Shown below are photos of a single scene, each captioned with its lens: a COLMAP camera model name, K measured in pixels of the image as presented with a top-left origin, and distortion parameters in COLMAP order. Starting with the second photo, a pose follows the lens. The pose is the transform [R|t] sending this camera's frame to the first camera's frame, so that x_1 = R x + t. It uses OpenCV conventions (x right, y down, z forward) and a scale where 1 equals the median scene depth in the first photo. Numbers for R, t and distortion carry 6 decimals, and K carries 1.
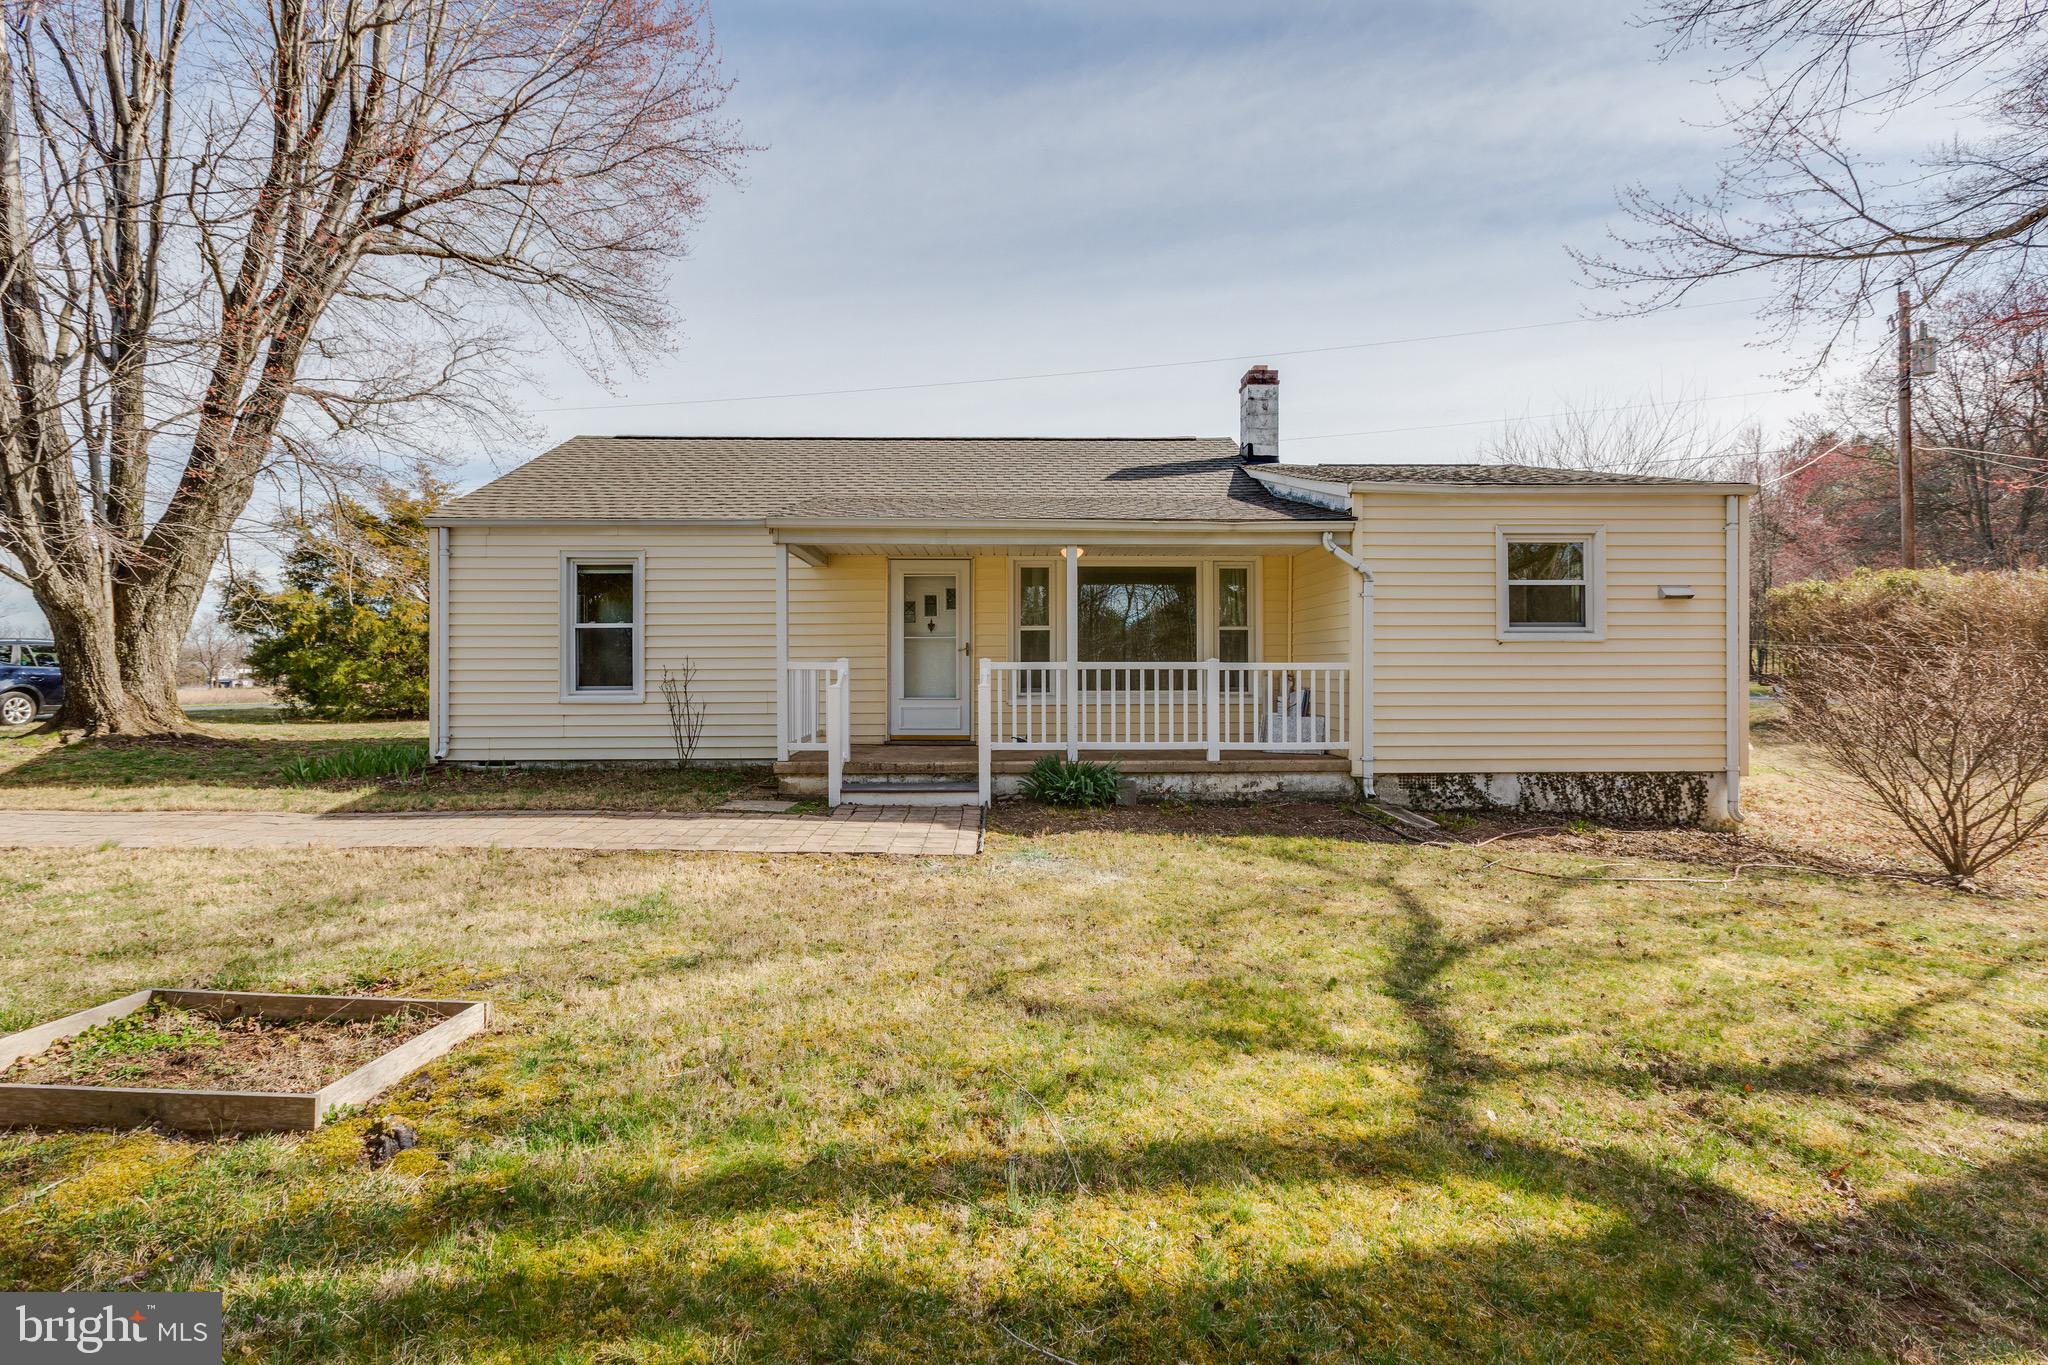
lens RADIAL K [[902.5, 0, 1025.8], [0, 902.5, 681.5], [0, 0, 1]] dist [-0.001595, -0.000744]
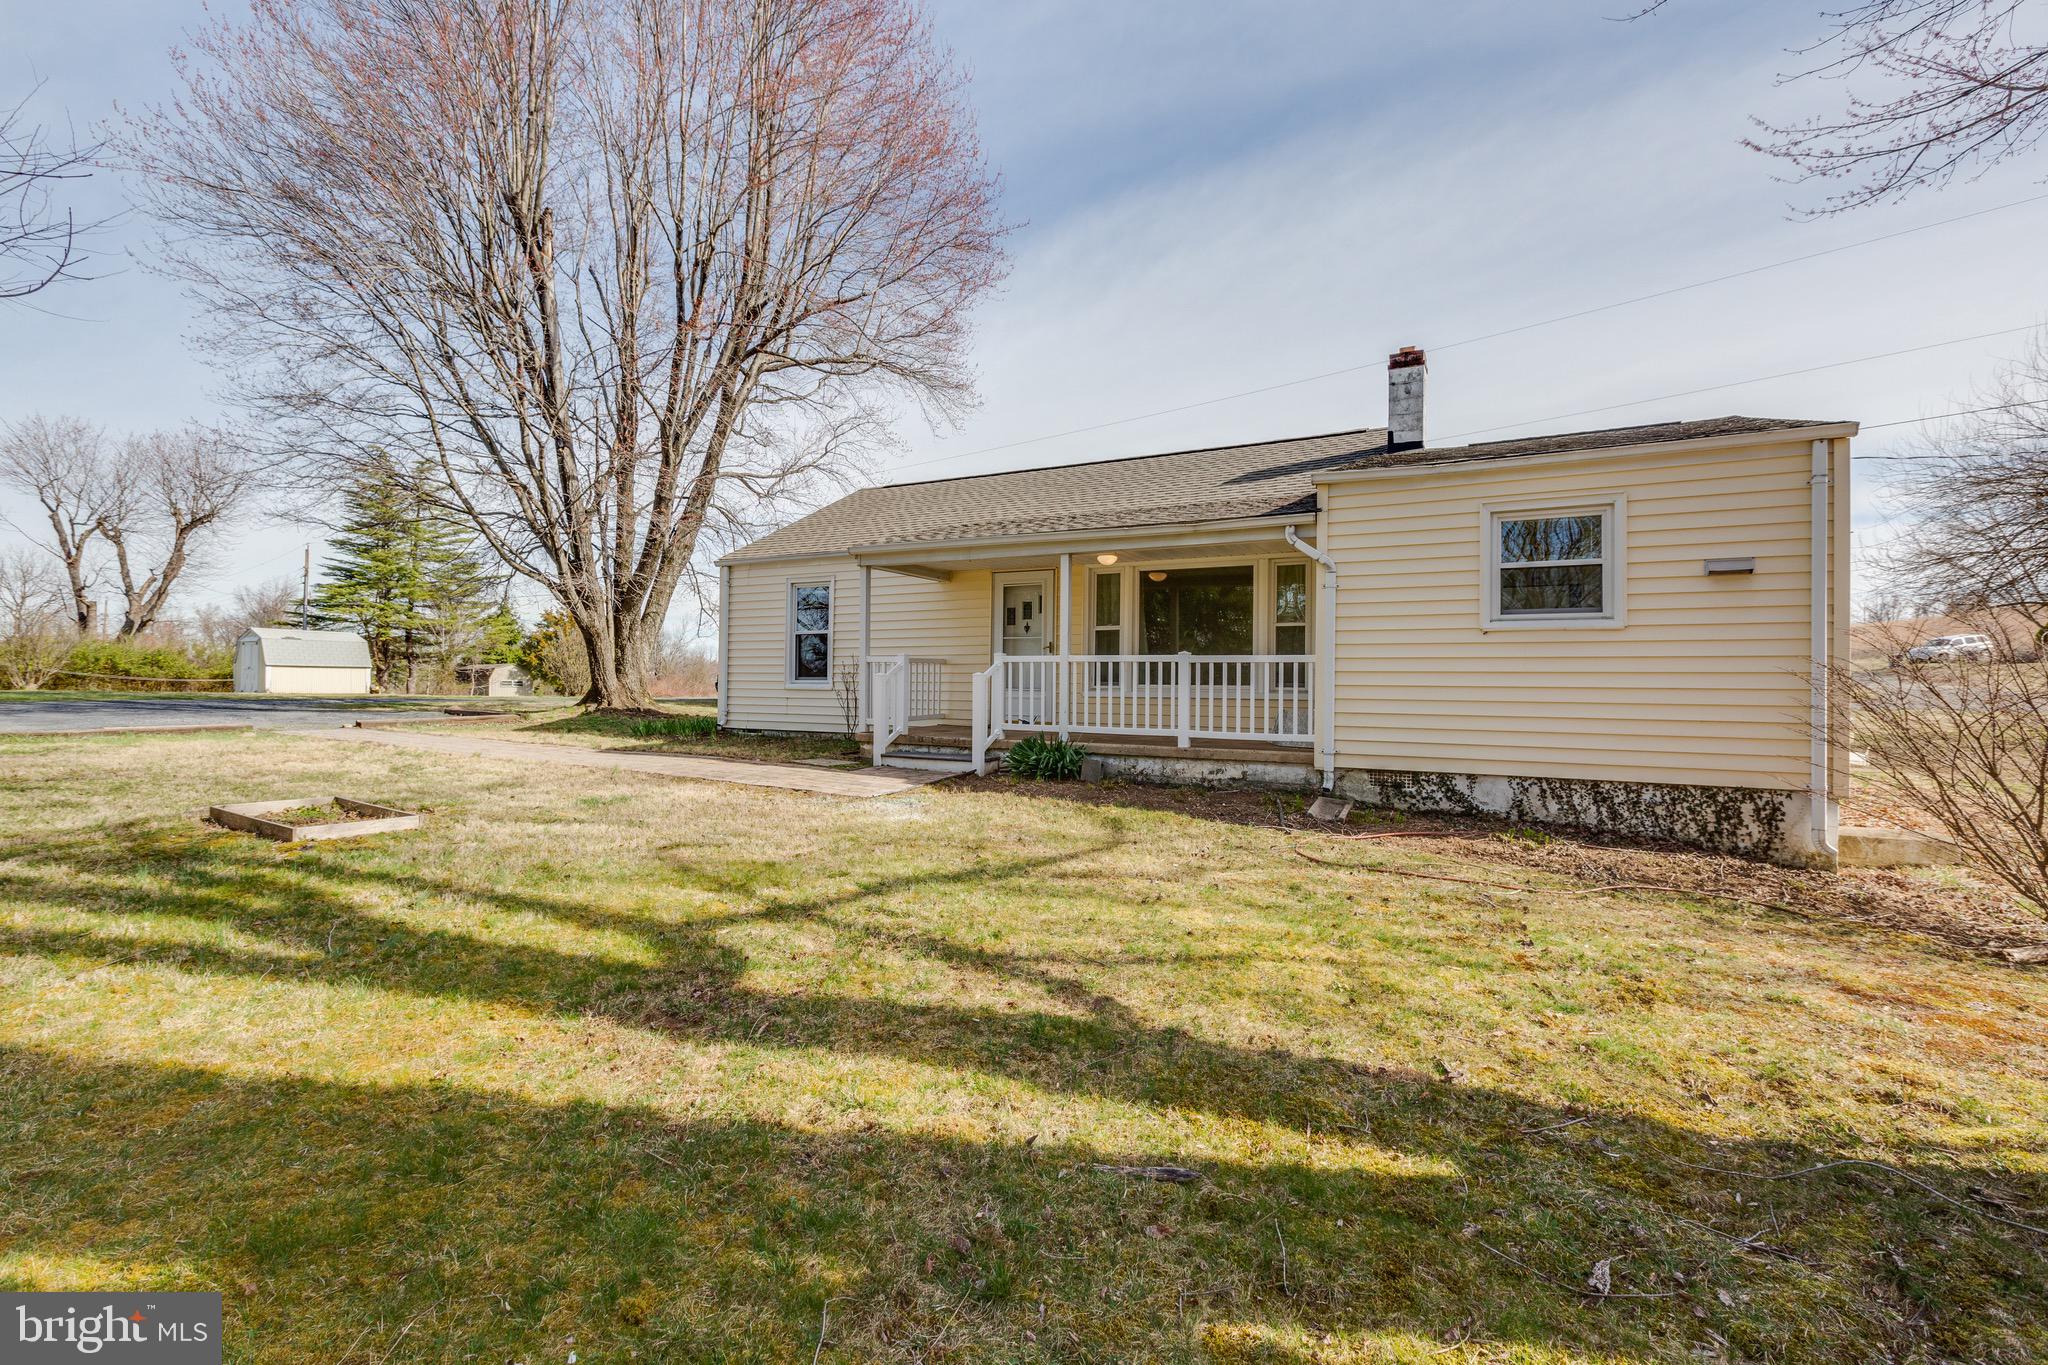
lens RADIAL K [[902.5, 0, 1007.7], [0, 902.5, 675.2], [0, 0, 1]] dist [-0.001595, -0.000744]
pose [[0.865798, 0.006209, -0.500355, 0.560518], [-0.016124, 0.999750, -0.015494, 0.022379], [0.500134, 0.021483, 0.865682, -0.030705]]
